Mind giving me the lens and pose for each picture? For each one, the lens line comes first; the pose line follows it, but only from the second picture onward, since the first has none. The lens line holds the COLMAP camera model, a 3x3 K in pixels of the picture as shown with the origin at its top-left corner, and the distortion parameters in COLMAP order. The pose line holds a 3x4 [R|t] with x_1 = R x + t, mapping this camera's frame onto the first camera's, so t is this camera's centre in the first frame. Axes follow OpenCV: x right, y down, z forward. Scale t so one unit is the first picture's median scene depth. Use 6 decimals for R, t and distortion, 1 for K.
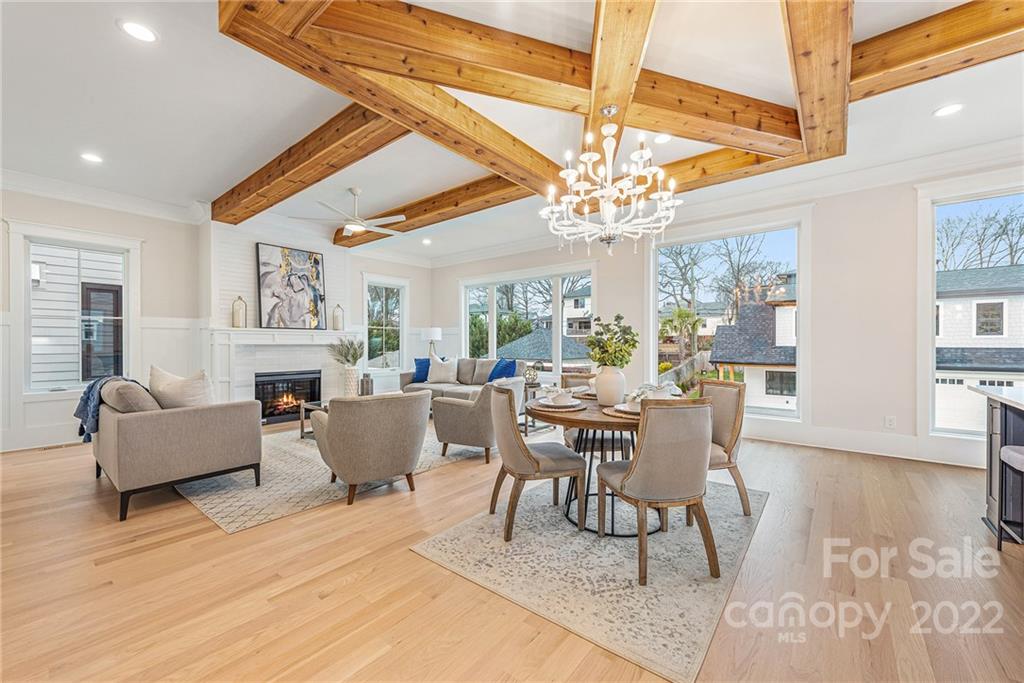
lens RADIAL K [[399.8, 0, 516.9], [0, 399.8, 344.5], [0, 0, 1]] dist [0.003829, -0.000003]
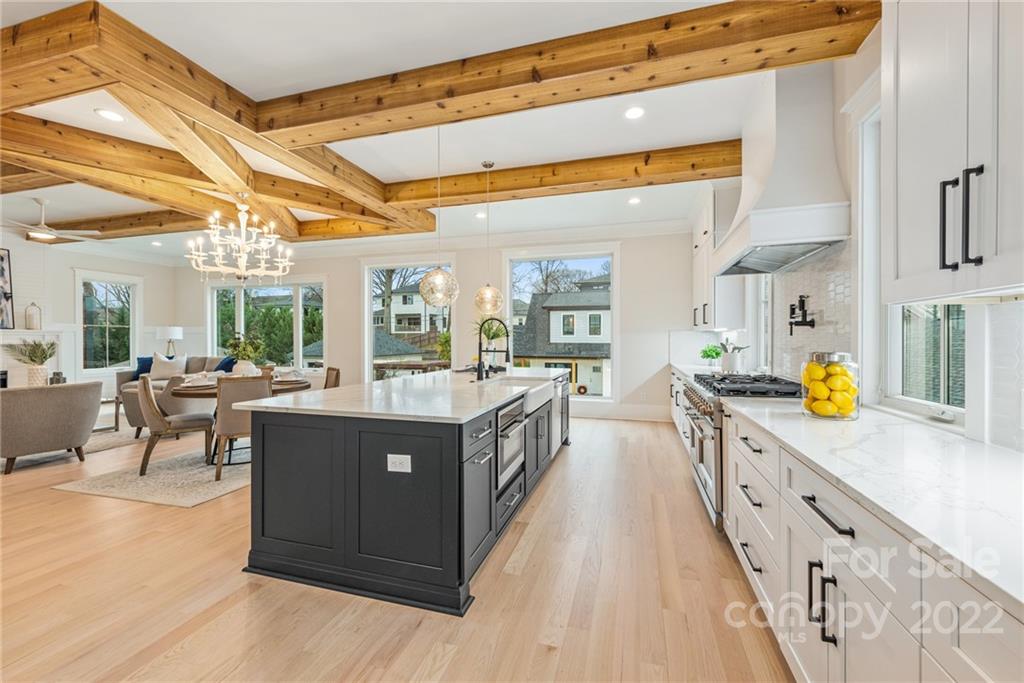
lens RADIAL K [[399.9, 0, 519.9], [0, 399.9, 340.5], [0, 0, 1]] dist [0.011990, -0.004384]
pose [[0.920415, -0.000171, 0.390943, 0.280033], [0.000280, 1.000000, -0.000221, -0.009479], [-0.390943, 0.000313, 0.920415, -0.389258]]
